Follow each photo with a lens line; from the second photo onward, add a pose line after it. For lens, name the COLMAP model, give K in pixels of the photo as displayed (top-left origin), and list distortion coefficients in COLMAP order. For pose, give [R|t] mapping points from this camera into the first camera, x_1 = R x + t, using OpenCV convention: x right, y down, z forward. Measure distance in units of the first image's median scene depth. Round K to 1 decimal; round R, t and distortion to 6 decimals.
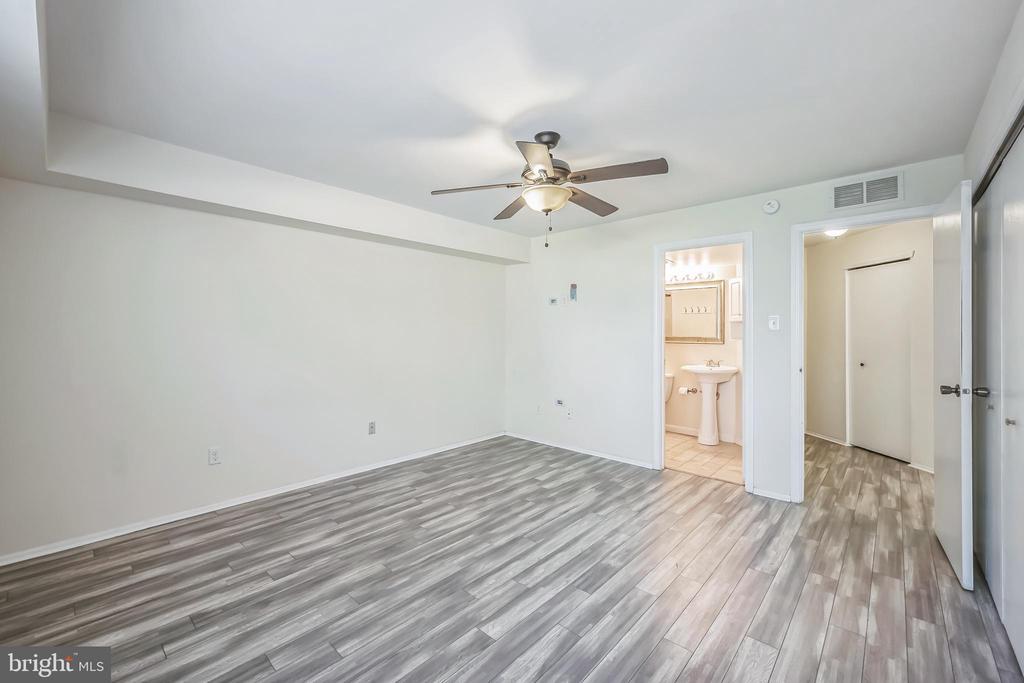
lens RADIAL K [[416.4, 0, 511.3], [0, 416.4, 338.0], [0, 0, 1]] dist [-0.002345, -0.000366]
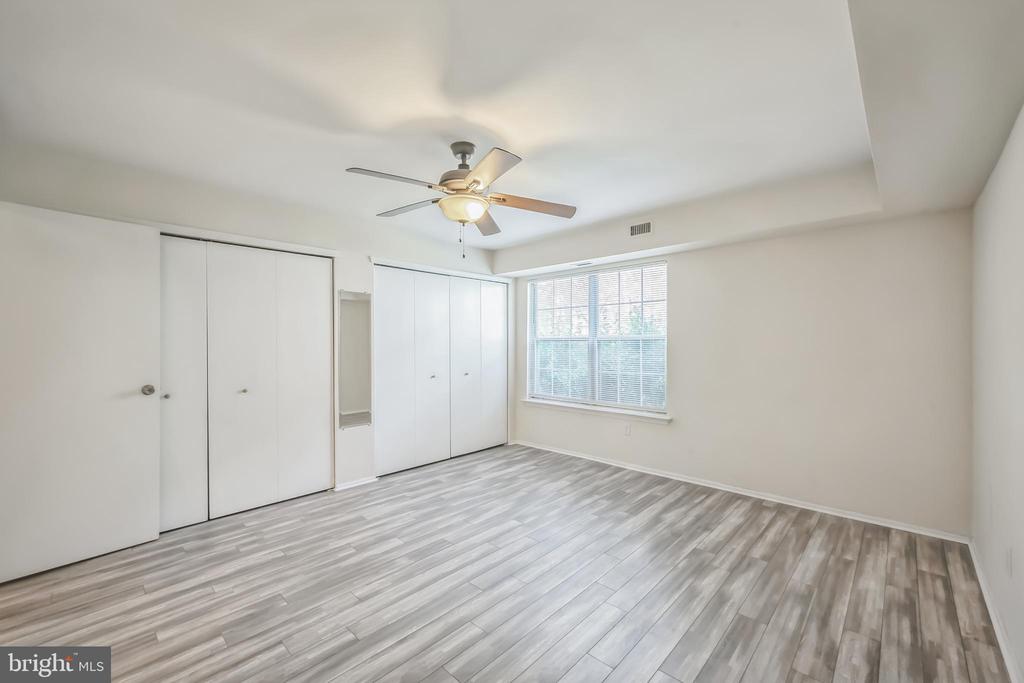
lens RADIAL K [[416.4, 0, 512.8], [0, 416.4, 342.0], [0, 0, 1]] dist [-0.002345, -0.000366]
pose [[-0.999888, 0.001884, 0.014835, -0.053057], [0.001939, 0.999991, 0.003739, -0.023847], [-0.014828, 0.003767, -0.999883, 2.156064]]
